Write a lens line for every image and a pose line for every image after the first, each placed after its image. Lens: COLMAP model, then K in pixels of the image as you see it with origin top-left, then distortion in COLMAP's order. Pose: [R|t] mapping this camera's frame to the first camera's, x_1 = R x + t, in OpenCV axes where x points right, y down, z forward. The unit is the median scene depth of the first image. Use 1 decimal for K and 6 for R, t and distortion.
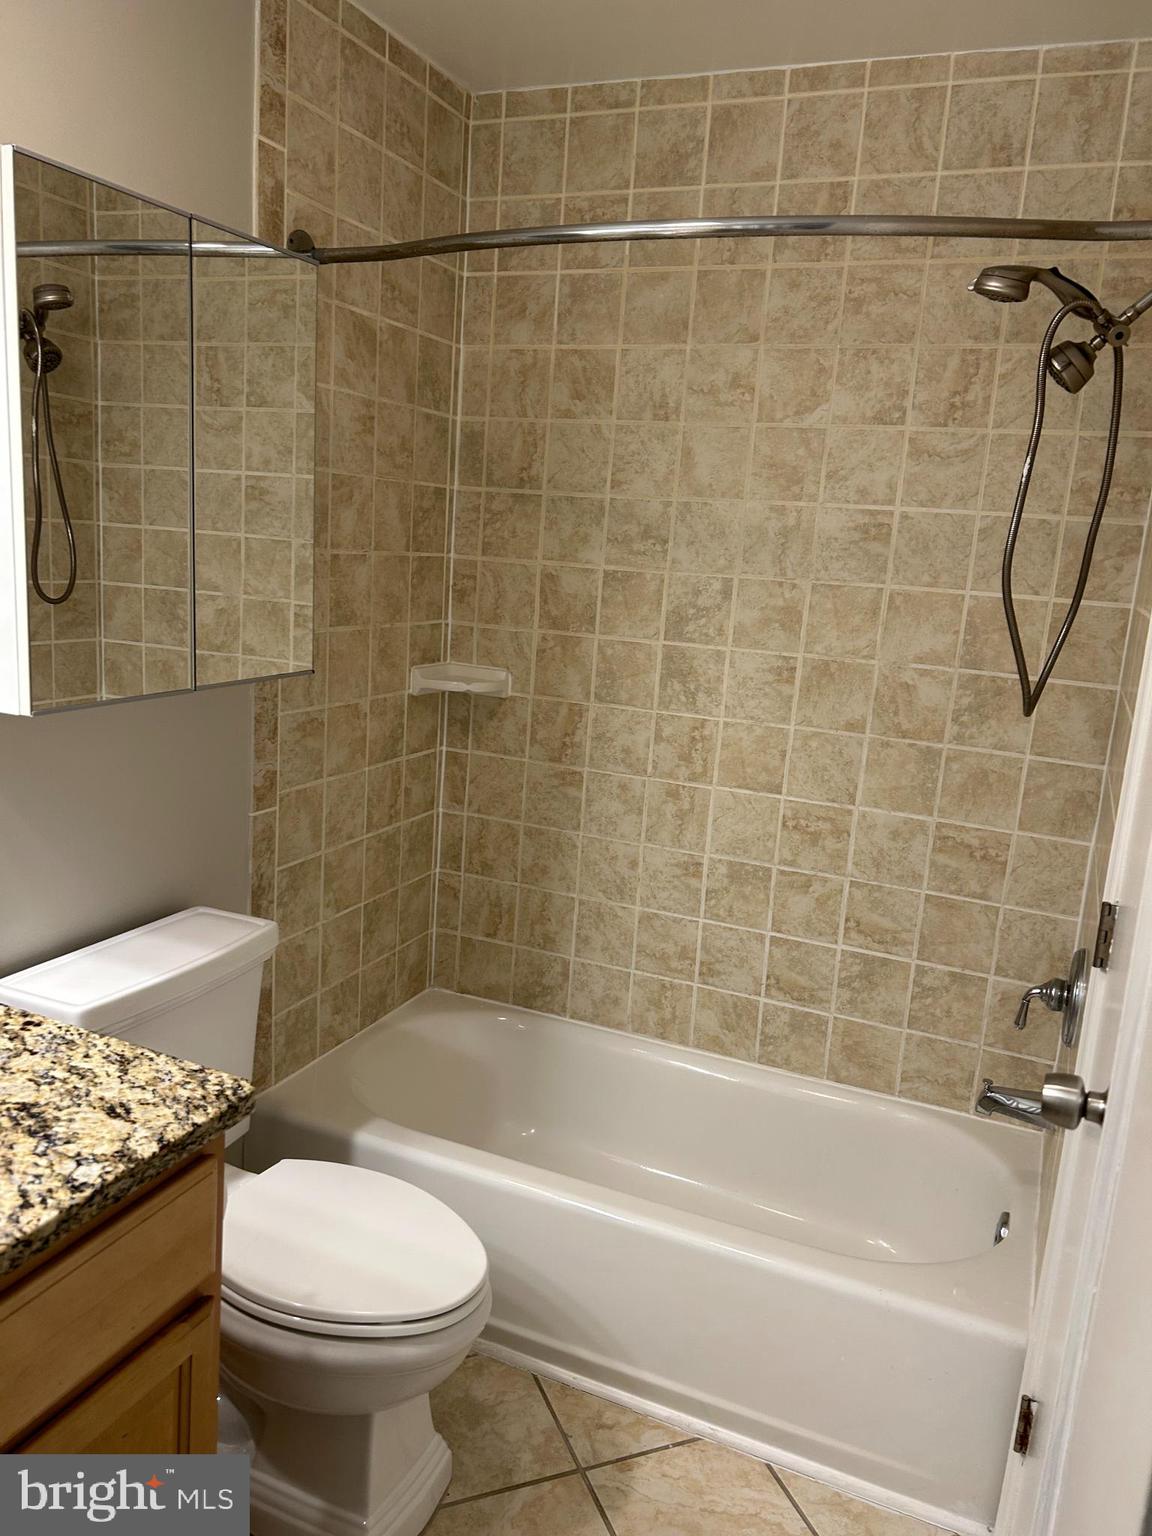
lens RADIAL K [[1160.2, 0, 566.8], [0, 1160.2, 762.5], [0, 0, 1]] dist [0.055612, -0.049295]
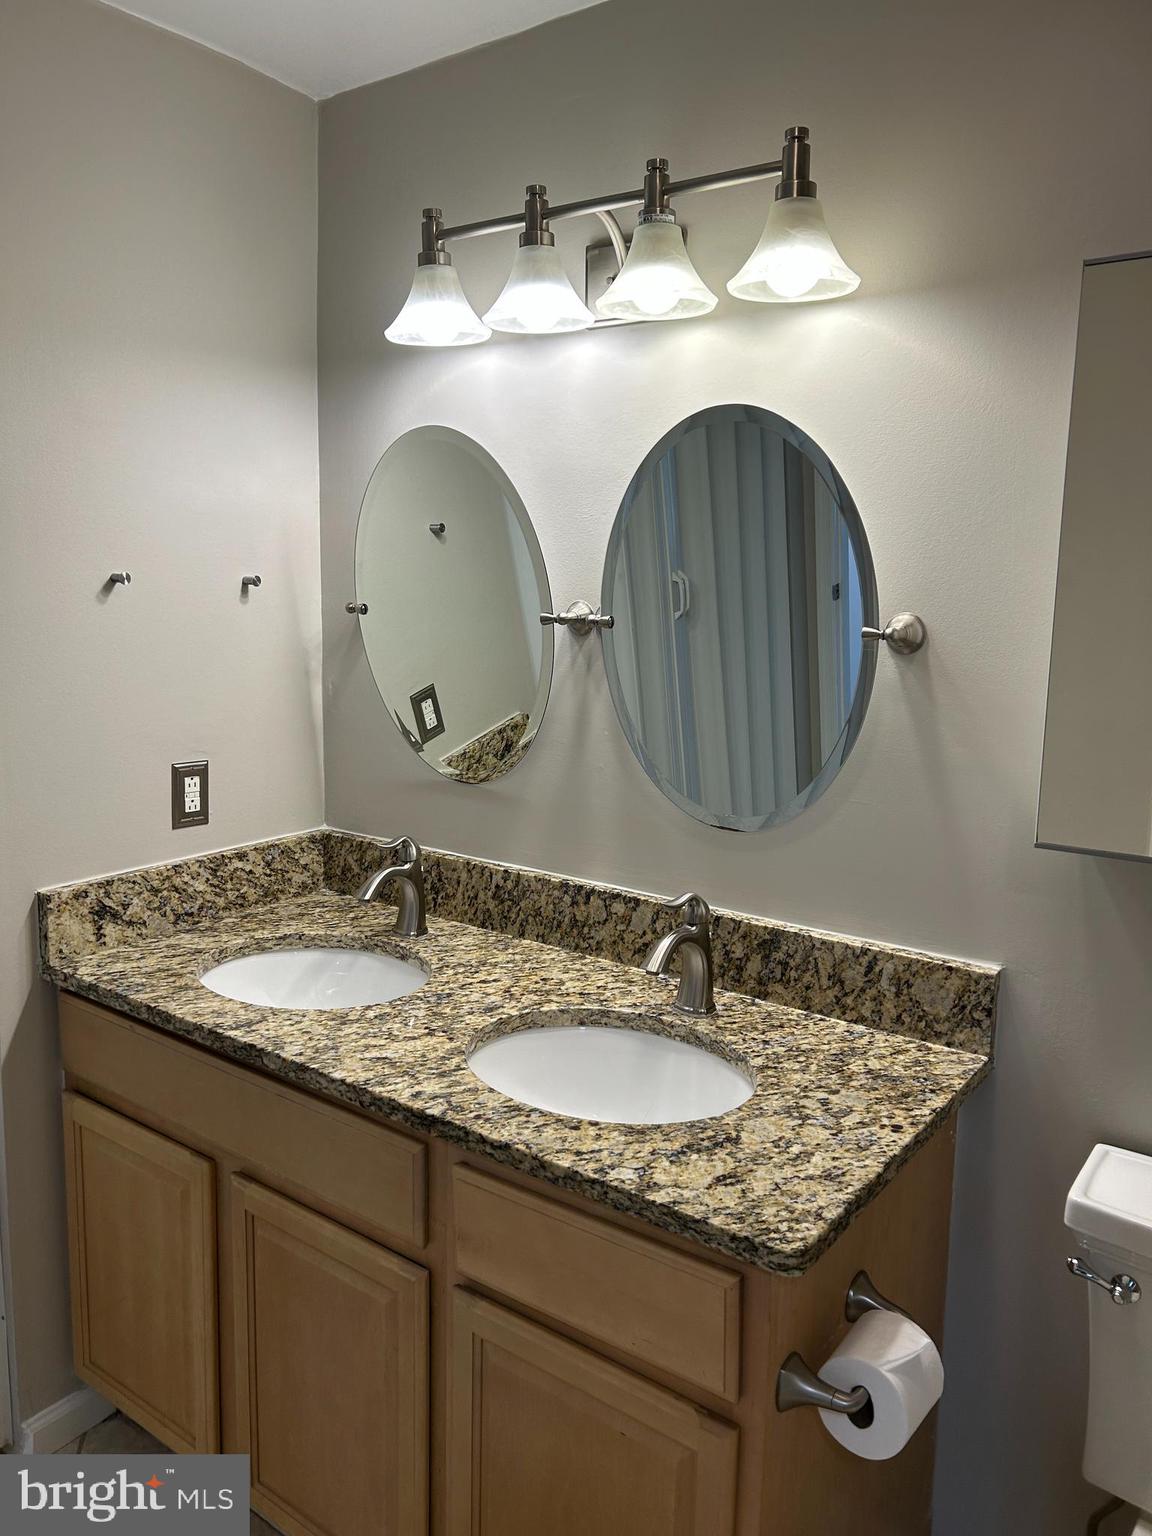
lens RADIAL K [[1160.2, 0, 569.9], [0, 1160.2, 771.2], [0, 0, 1]] dist [0.055612, -0.049295]
pose [[-0.212987, 0.089164, -0.972978, 0.323549], [-0.225446, 0.964470, 0.137735, -0.087161], [0.950690, 0.248690, -0.185318, 0.483704]]
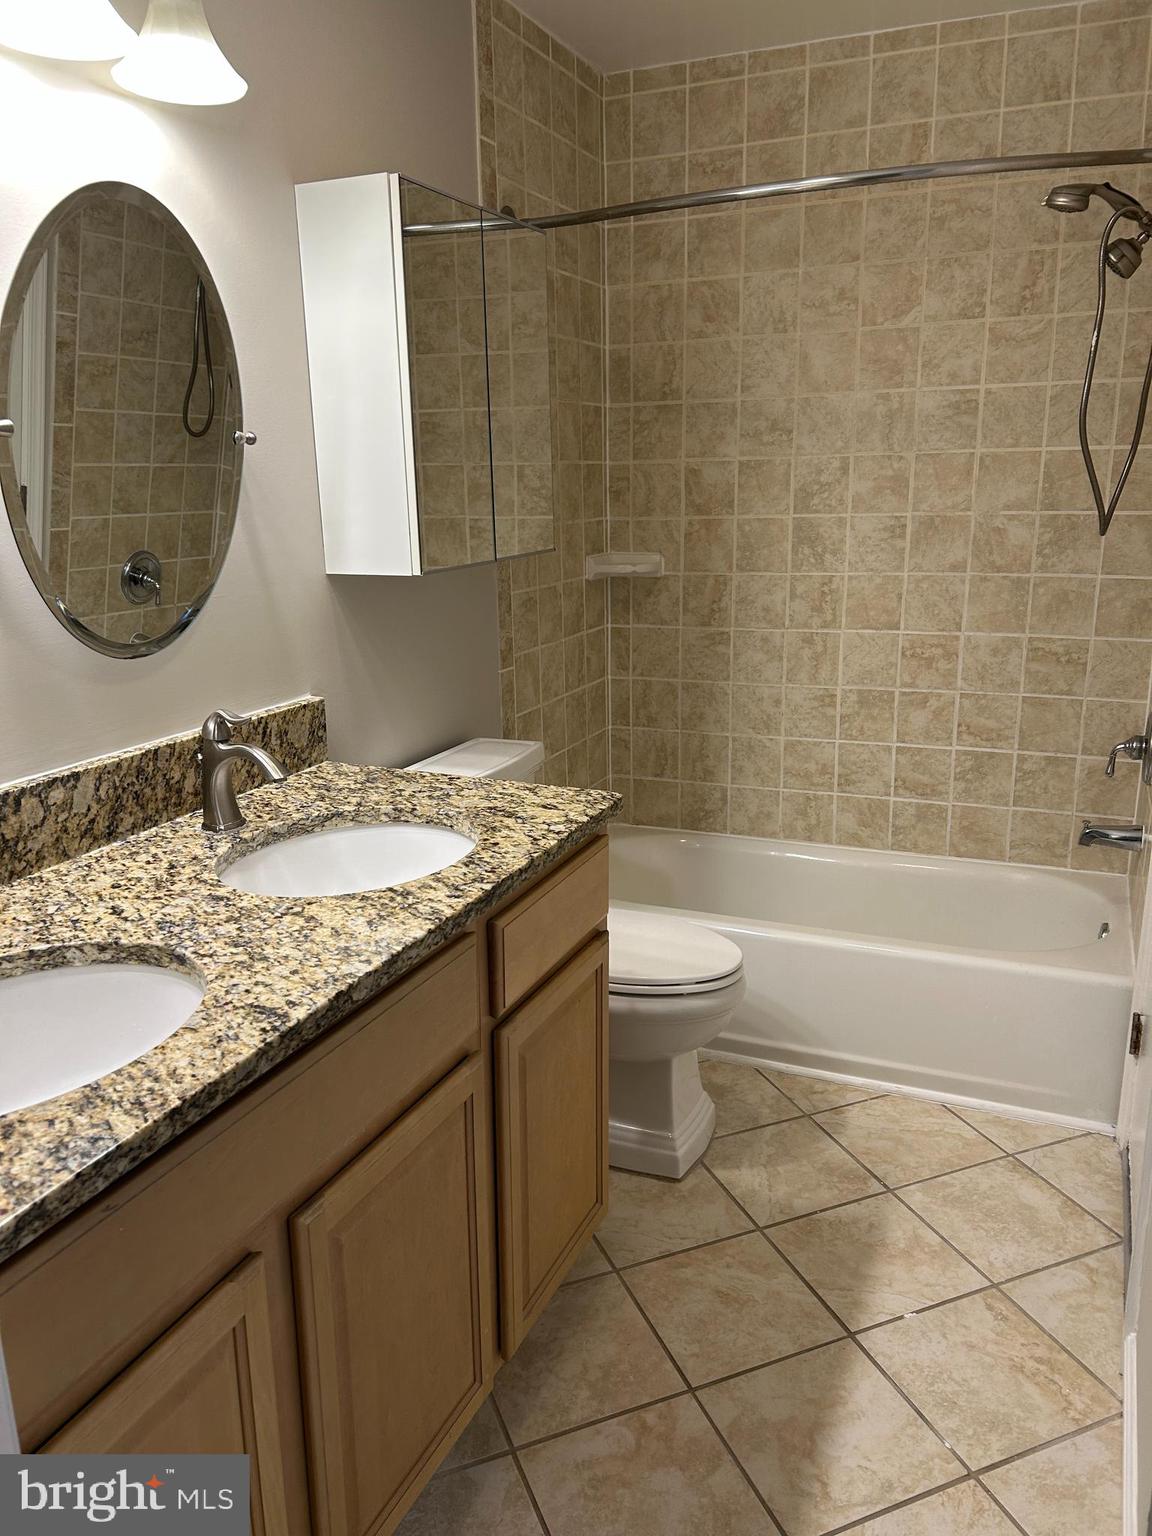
lens RADIAL K [[1160.2, 0, 579.4], [0, 1160.2, 764.2], [0, 0, 1]] dist [0.055612, -0.049295]
pose [[0.996376, -0.083447, -0.016468, -0.156230], [0.084190, 0.995131, 0.051254, 0.082490], [0.012111, -0.052454, 0.998550, -0.271262]]
